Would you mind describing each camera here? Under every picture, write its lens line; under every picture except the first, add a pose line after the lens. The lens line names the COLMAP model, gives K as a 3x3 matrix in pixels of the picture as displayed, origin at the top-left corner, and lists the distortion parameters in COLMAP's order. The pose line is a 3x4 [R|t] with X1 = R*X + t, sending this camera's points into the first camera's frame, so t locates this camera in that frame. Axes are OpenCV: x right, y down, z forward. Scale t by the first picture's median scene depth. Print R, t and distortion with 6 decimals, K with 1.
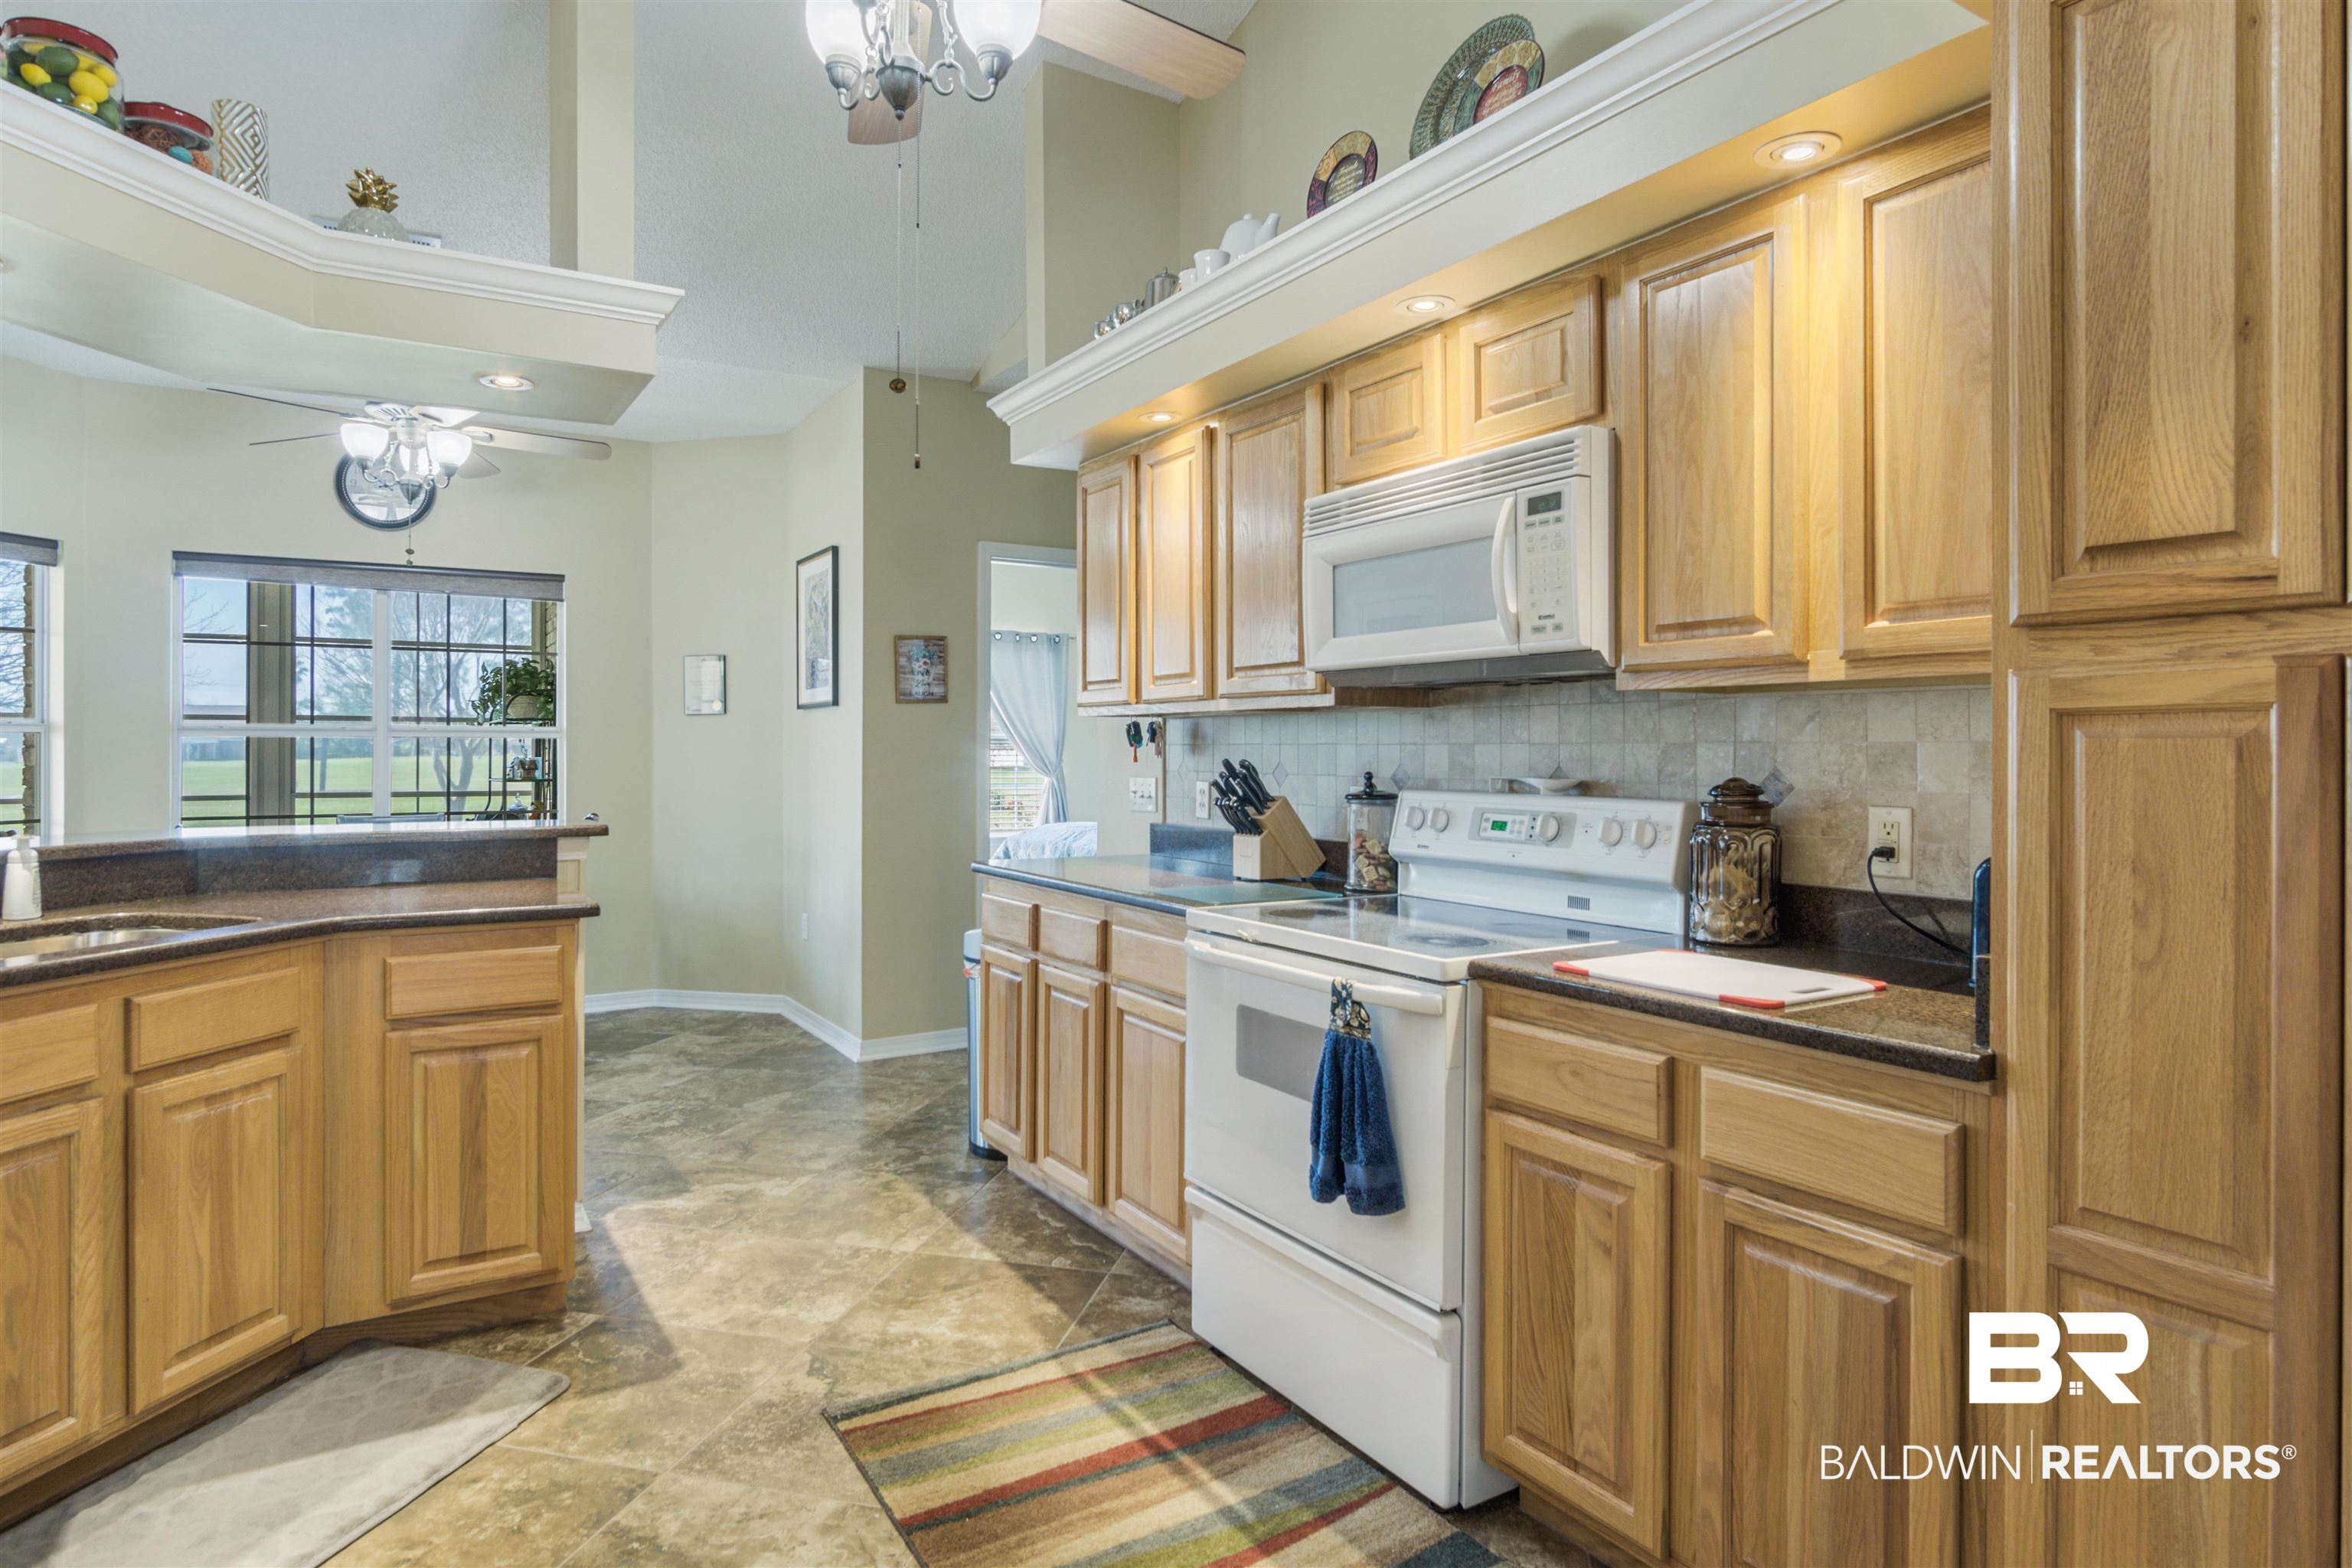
lens RADIAL K [[1282.7, 0, 1140.6], [0, 1282.7, 753.7], [0, 0, 1]] dist [-0.016293, 0.005309]
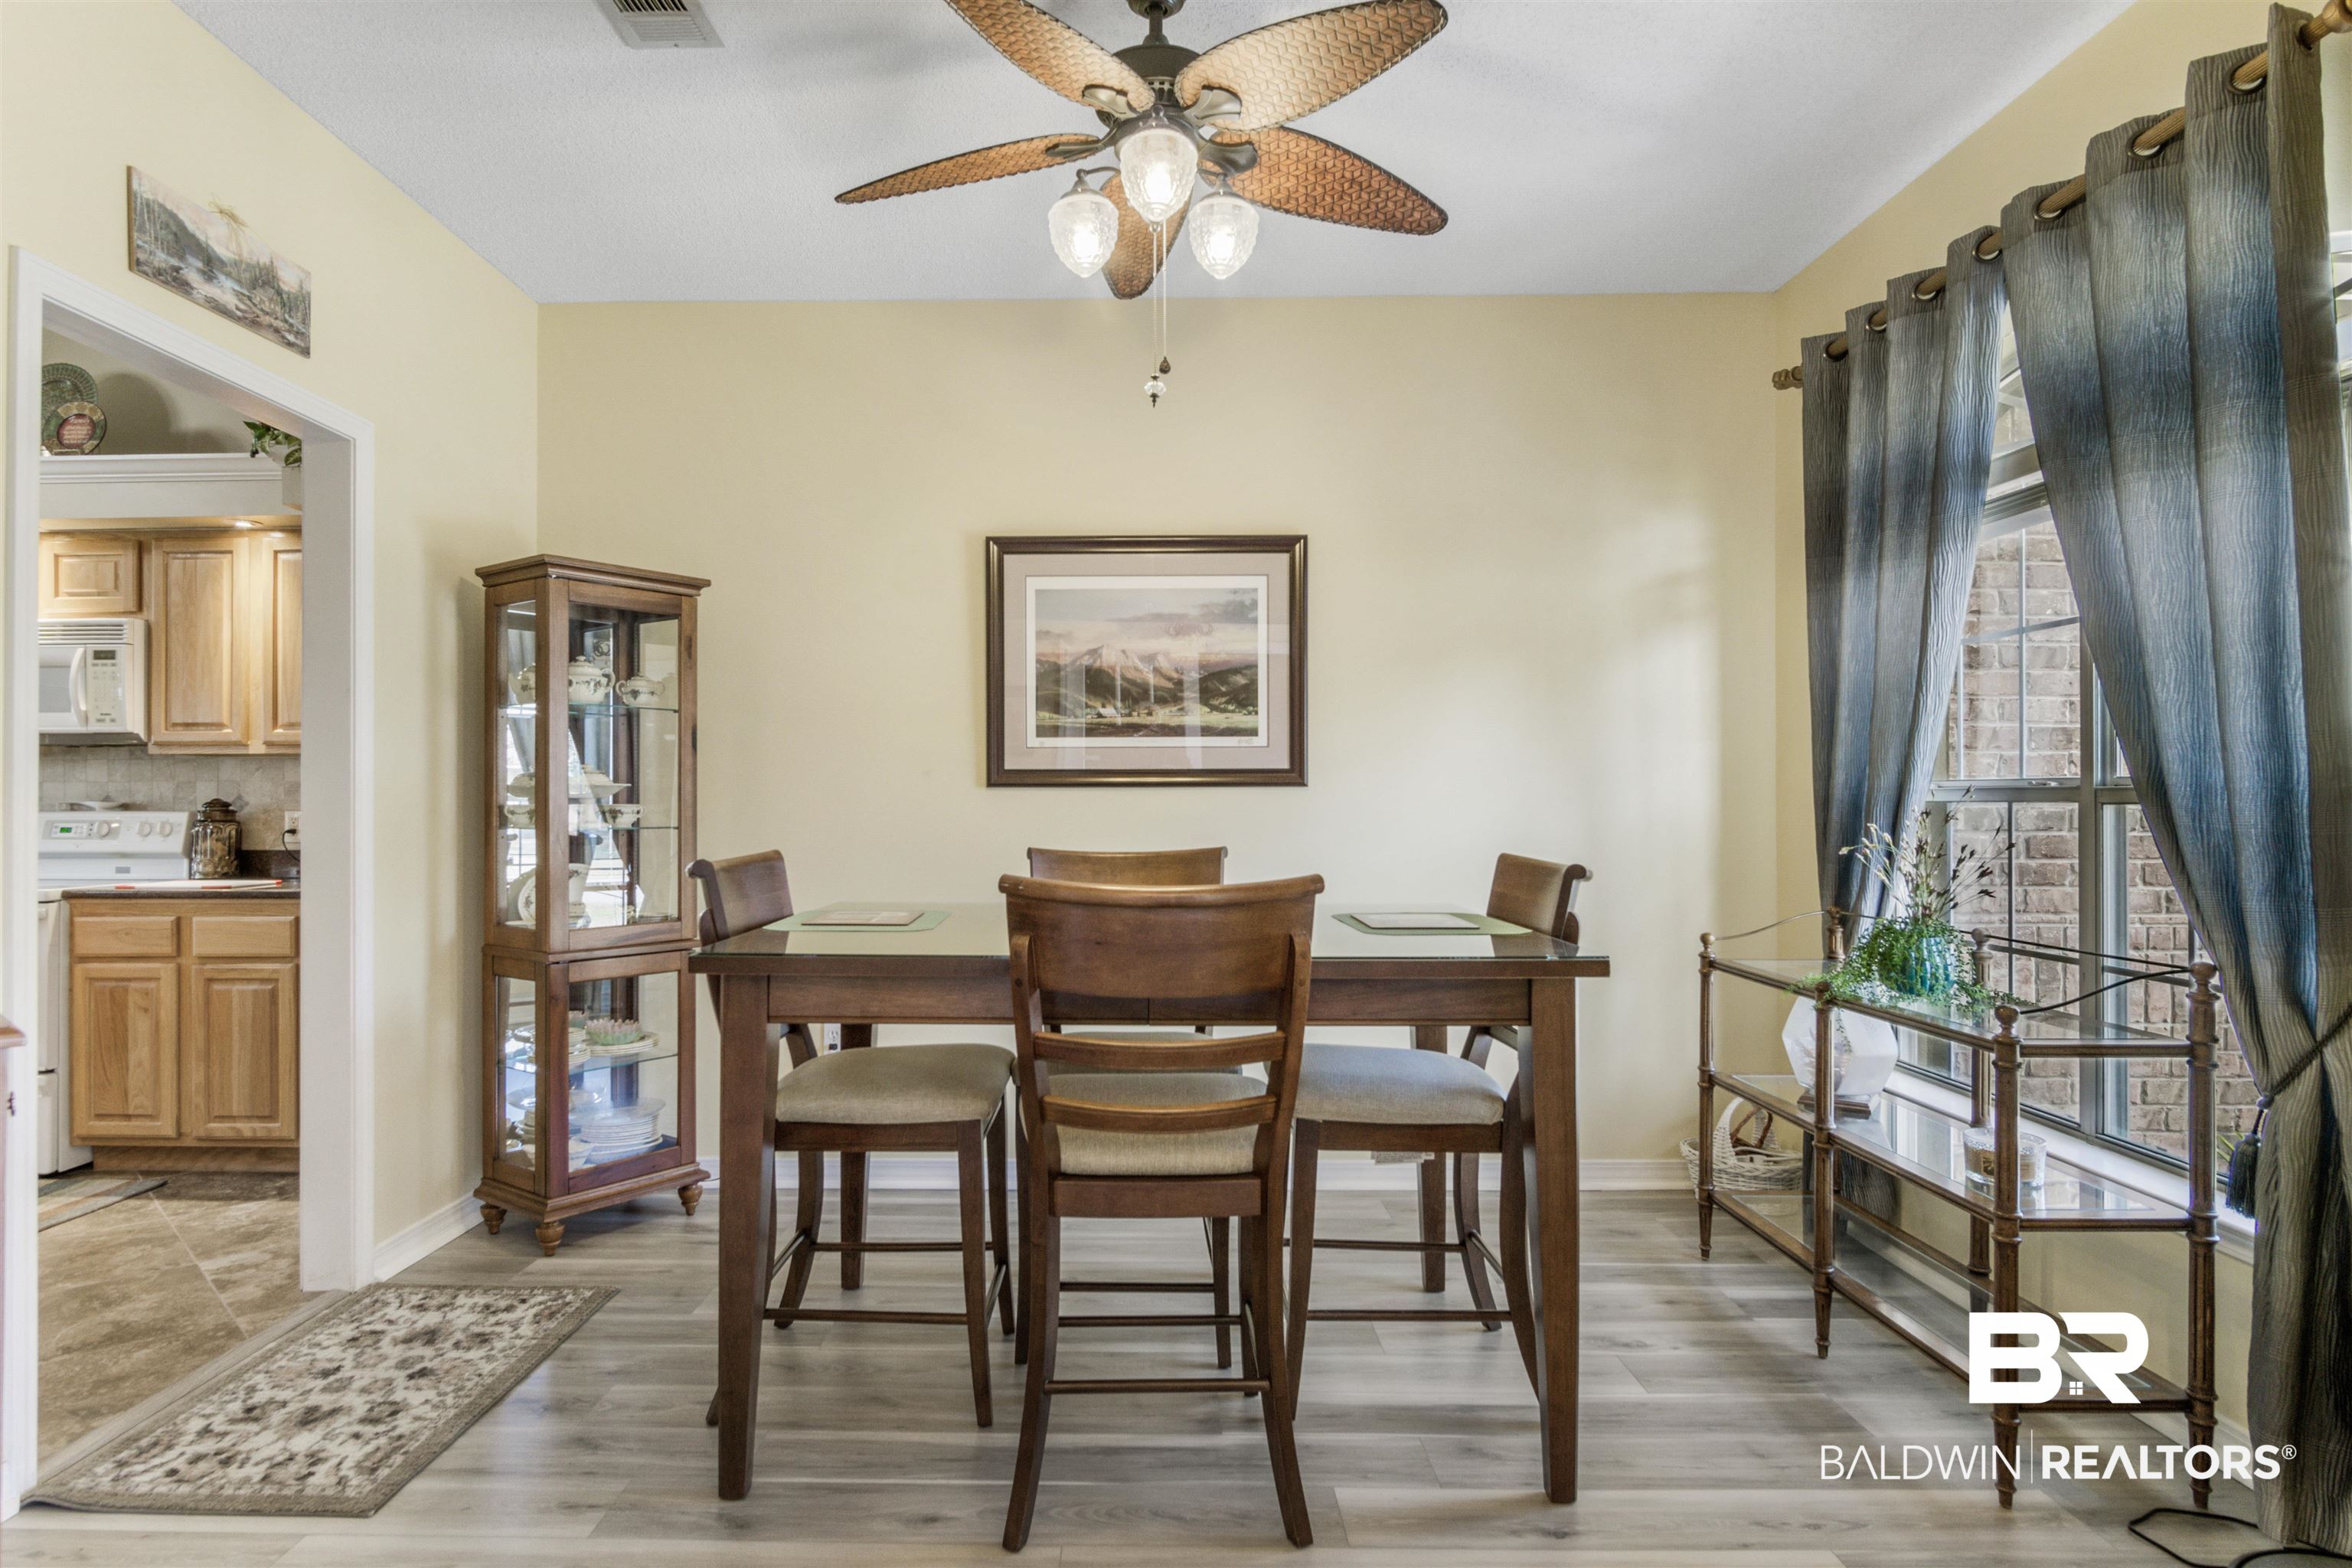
lens RADIAL K [[1282.7, 0, 1125.5], [0, 1282.7, 794.8], [0, 0, 1]] dist [-0.016293, 0.005309]
pose [[0.523042, 0.002369, 0.852304, -0.508614], [0.005494, 0.999966, -0.006151, 0.033417], [-0.852289, 0.007900, 0.523011, -1.299685]]
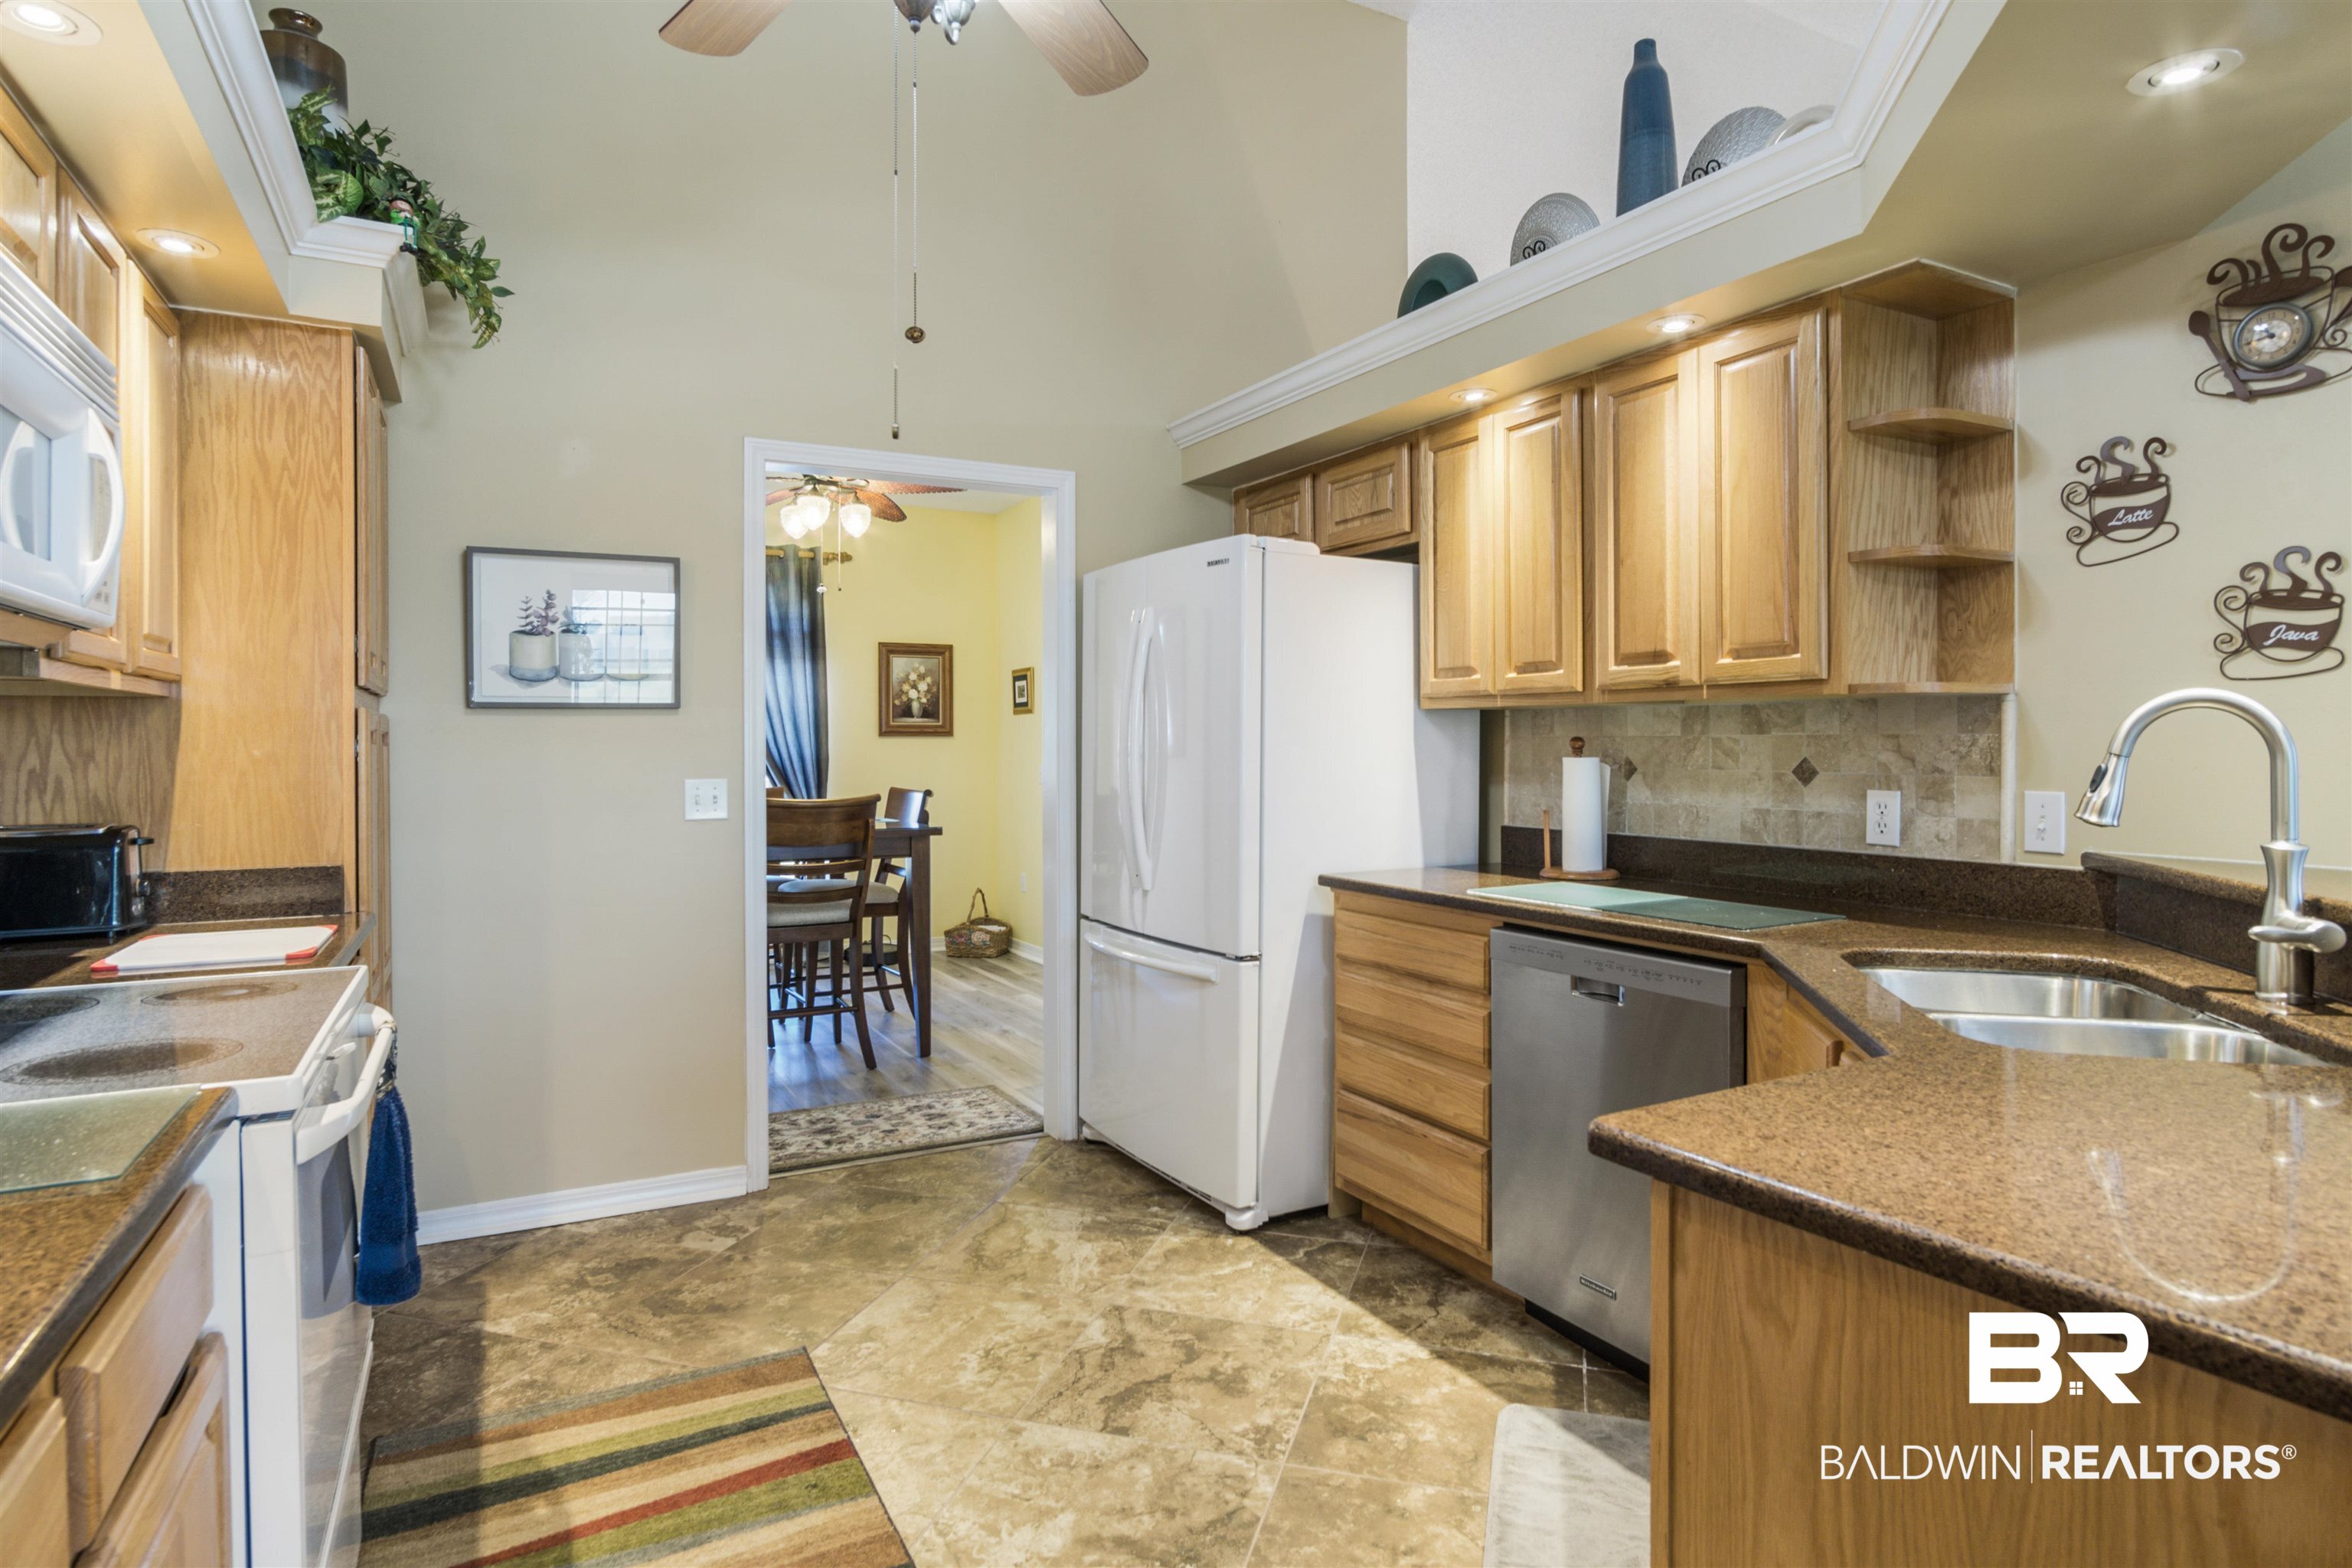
lens RADIAL K [[1282.7, 0, 1175.8], [0, 1282.7, 763.3], [0, 0, 1]] dist [-0.016293, 0.005309]
pose [[-0.999237, 0.001939, 0.038998, -0.381147], [0.002583, 0.999861, 0.016467, -0.008771], [-0.038961, 0.016555, -0.999104, 1.784071]]
